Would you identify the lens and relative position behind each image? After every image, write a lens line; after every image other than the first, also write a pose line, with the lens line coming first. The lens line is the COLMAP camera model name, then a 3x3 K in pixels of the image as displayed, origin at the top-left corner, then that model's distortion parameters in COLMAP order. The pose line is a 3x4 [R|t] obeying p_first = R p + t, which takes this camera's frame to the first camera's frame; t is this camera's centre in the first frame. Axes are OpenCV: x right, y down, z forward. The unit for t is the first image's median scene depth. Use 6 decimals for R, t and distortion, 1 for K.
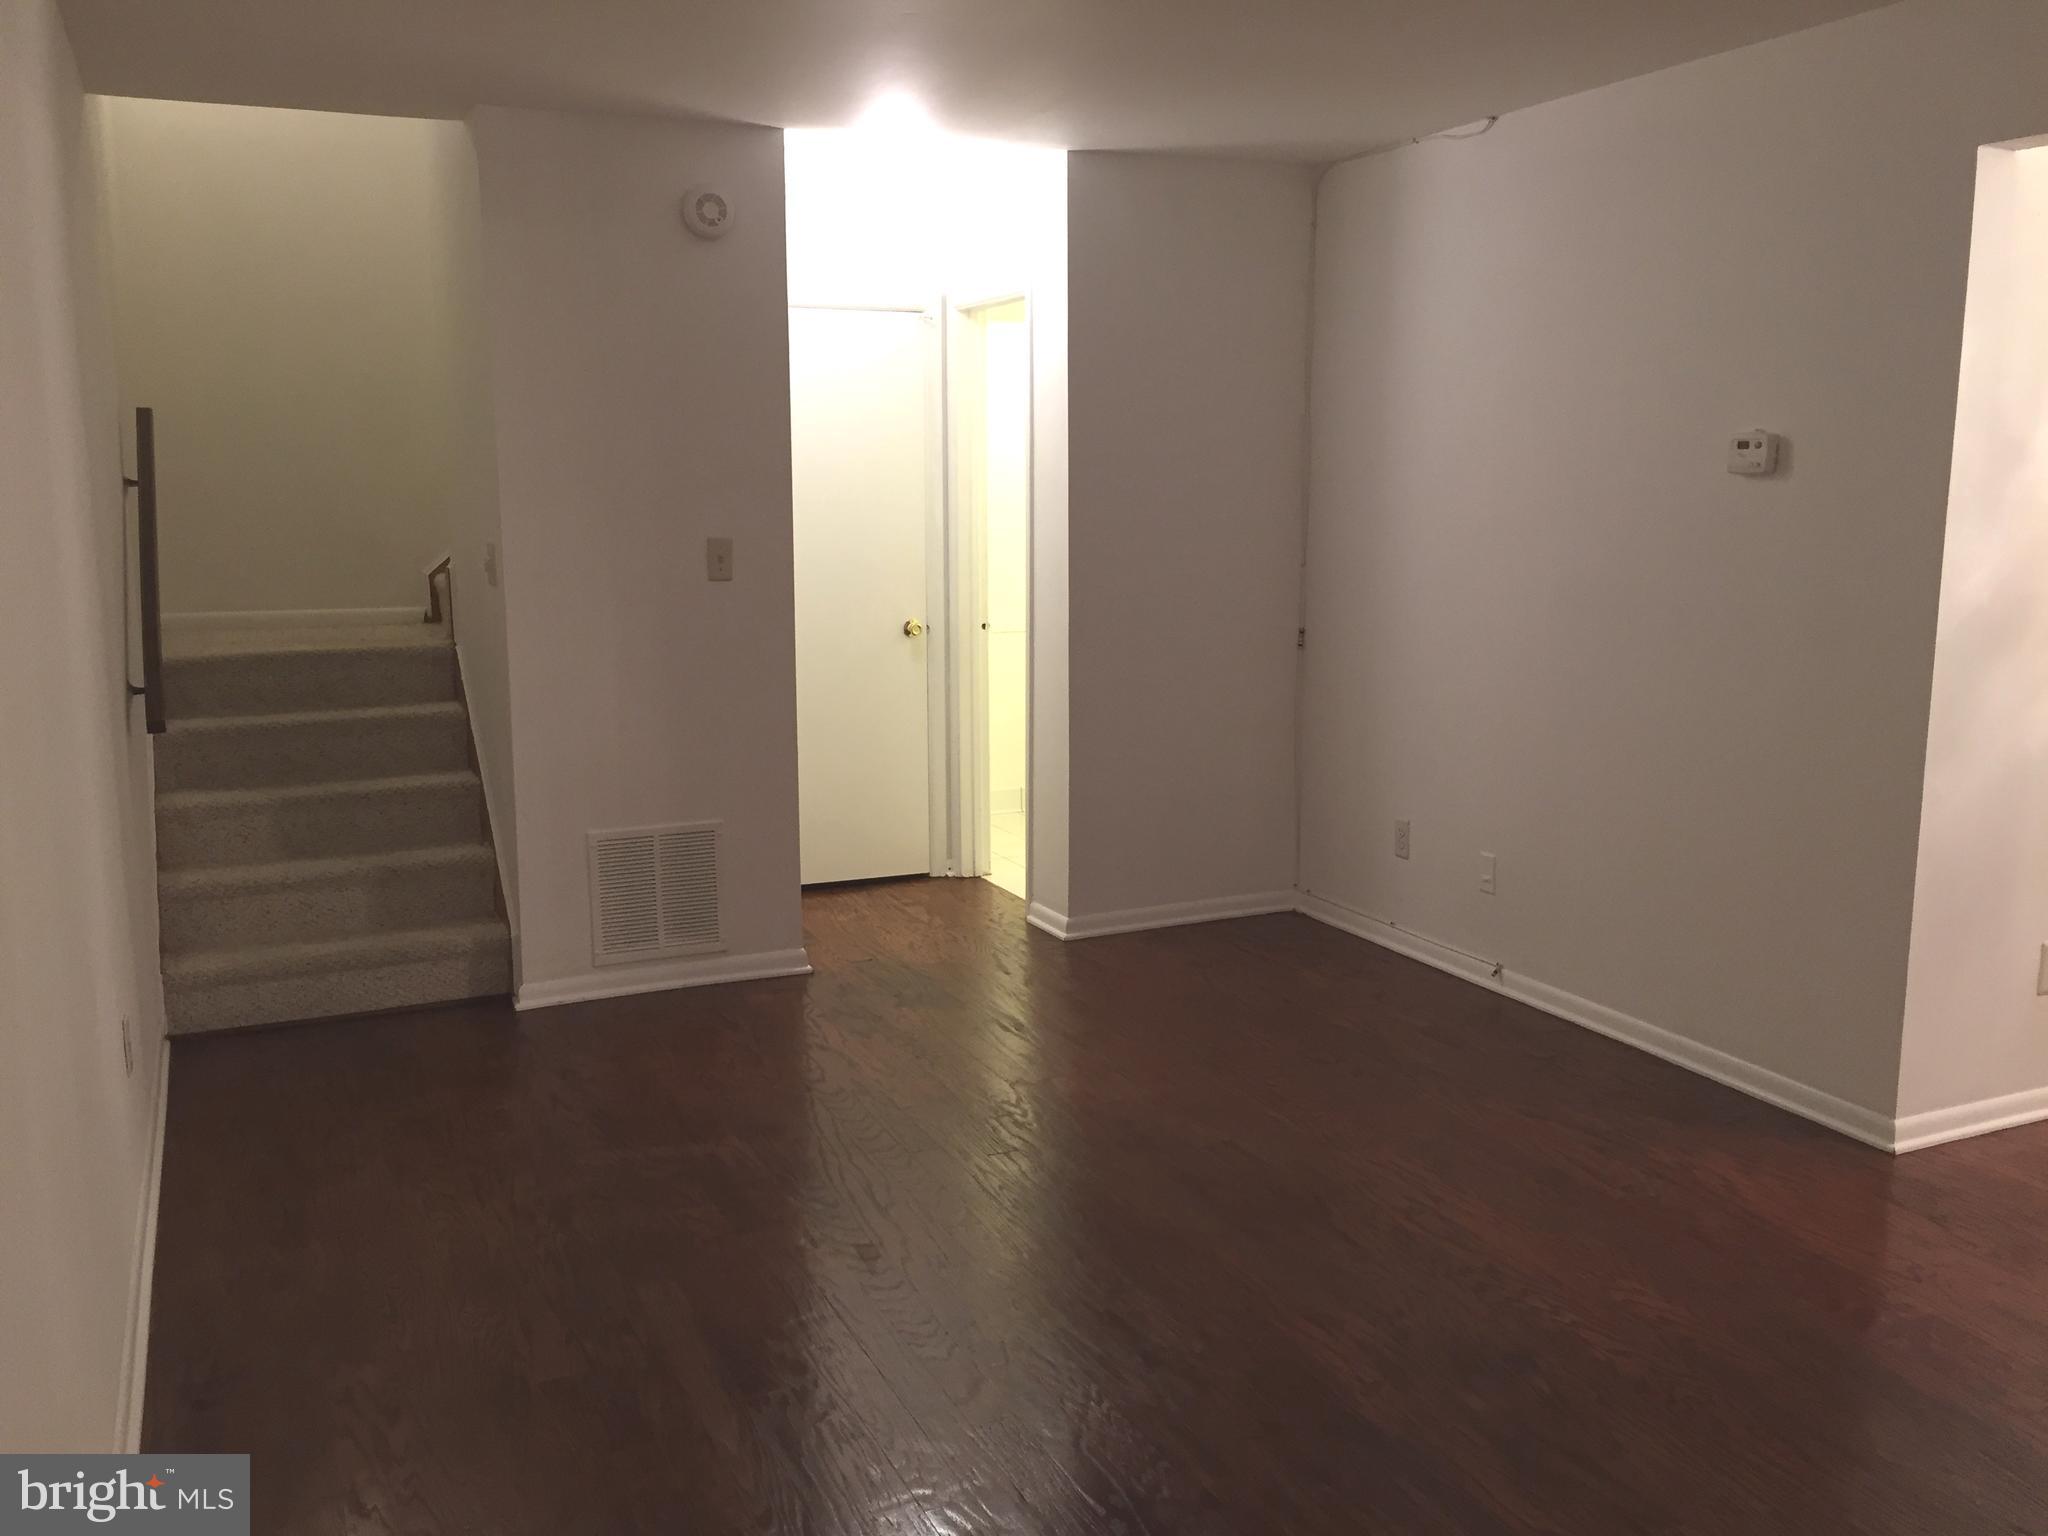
lens RADIAL K [[1727.9, 0, 1022.5], [0, 1727.9, 771.0], [0, 0, 1]] dist [0.070769, -0.000724]
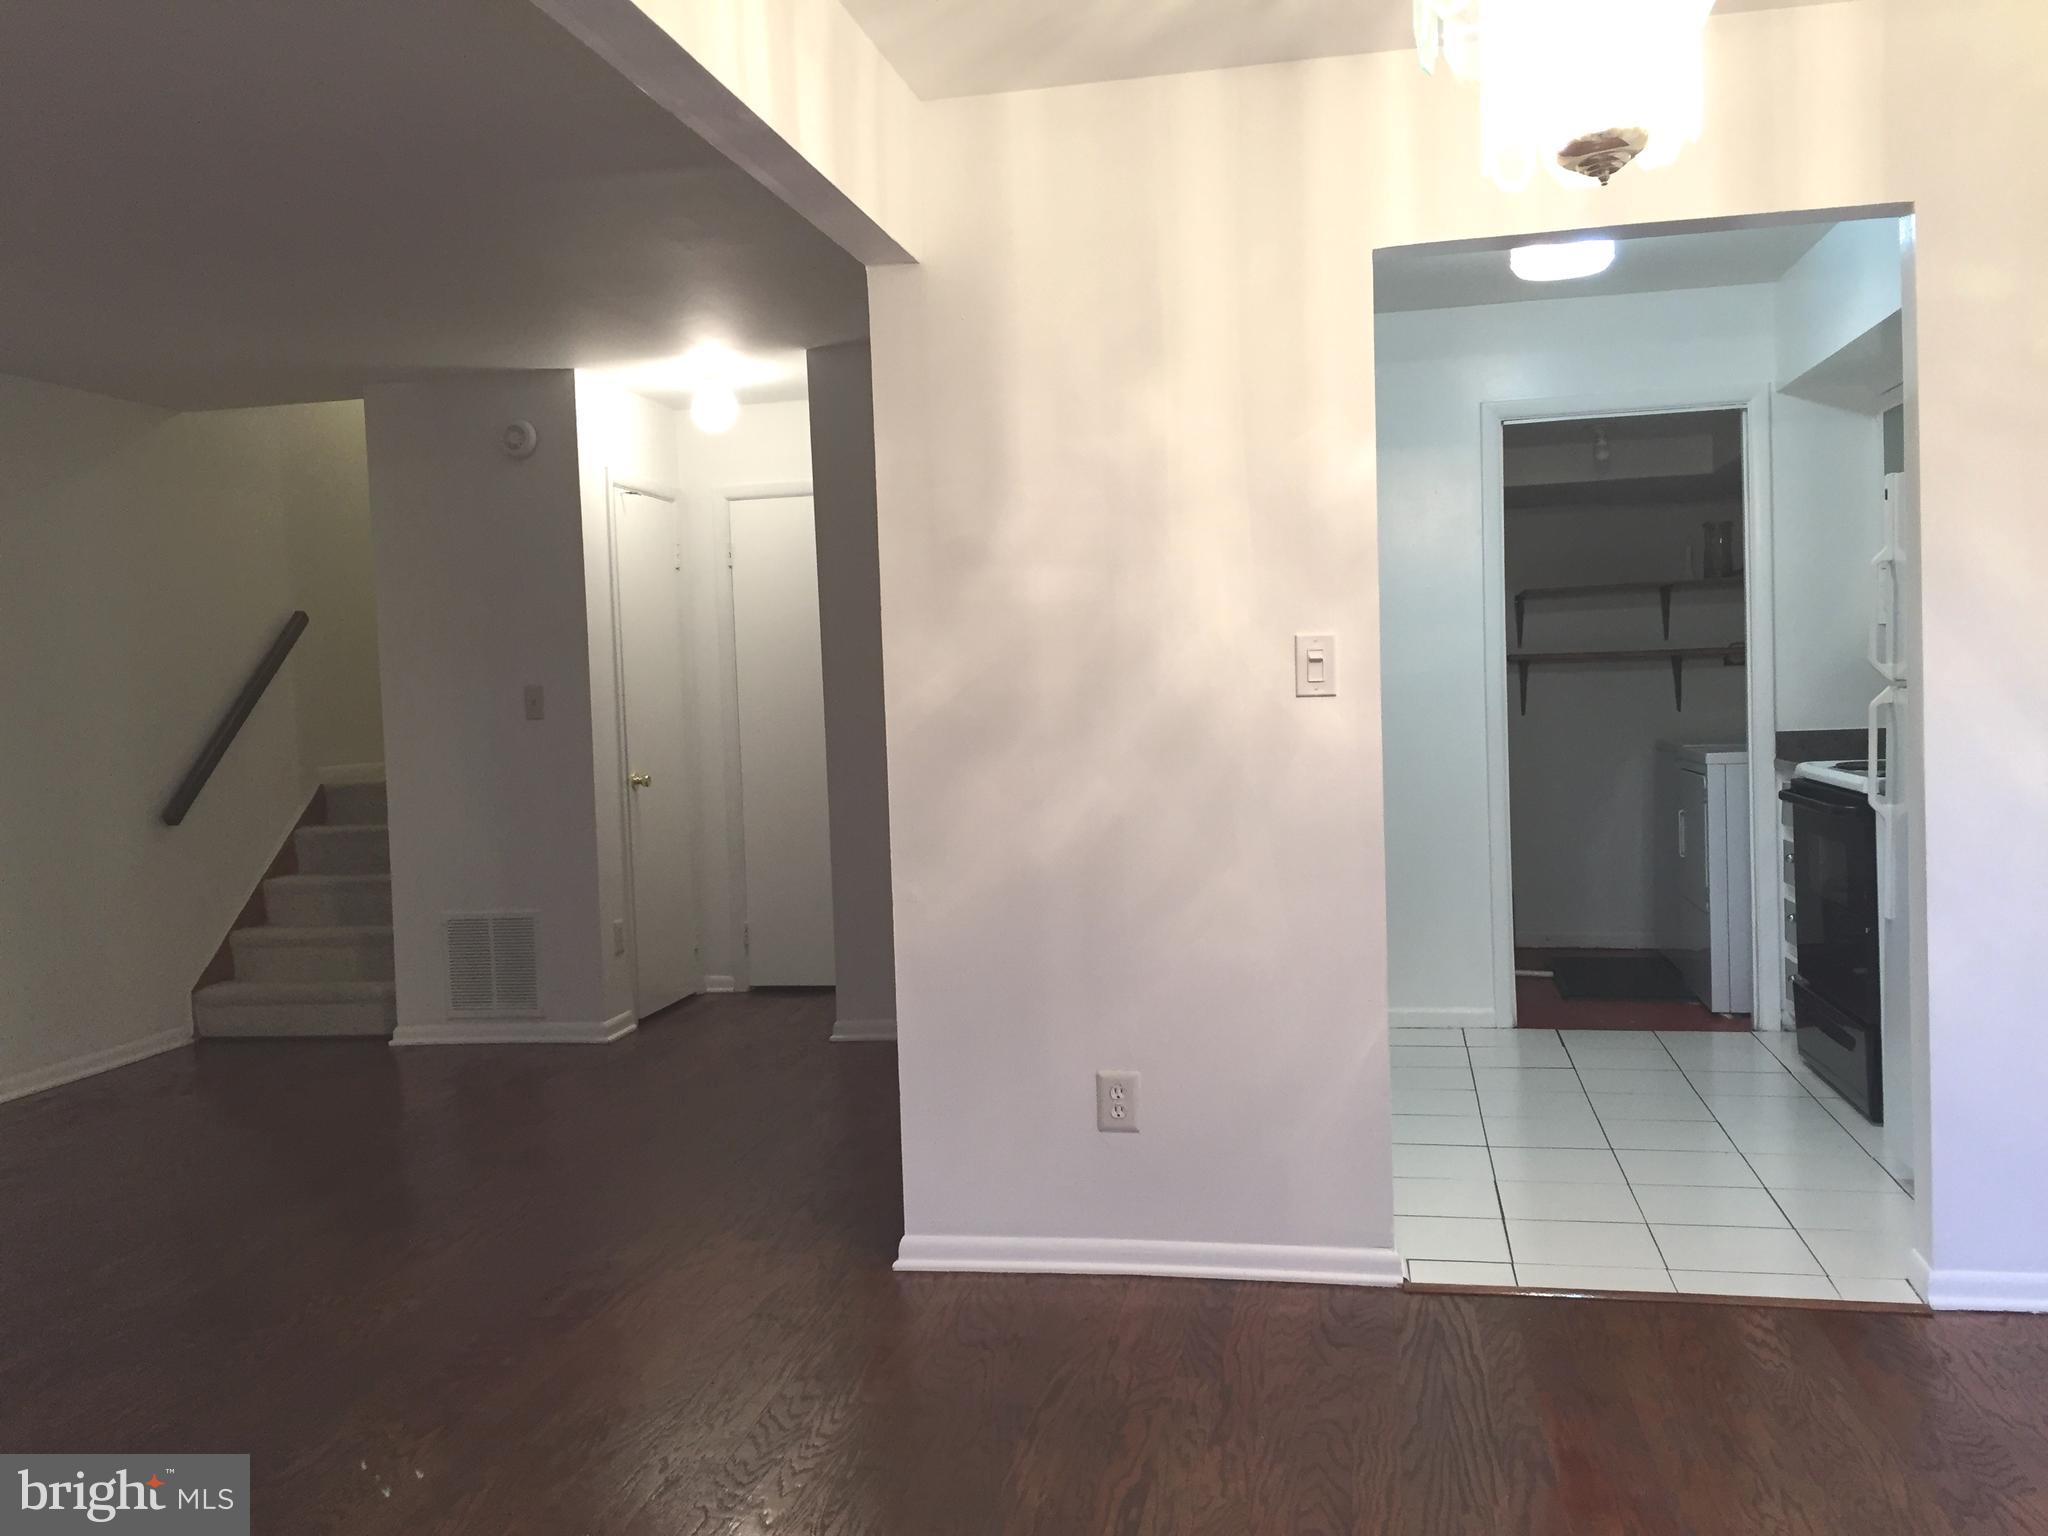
lens RADIAL K [[1727.9, 0, 1025.6], [0, 1727.9, 764.1], [0, 0, 1]] dist [0.070769, -0.000724]
pose [[0.812442, -0.005947, -0.583011, 0.859236], [-0.055576, 0.994605, -0.087592, 0.014220], [0.580387, 0.103565, 0.807729, 0.185381]]
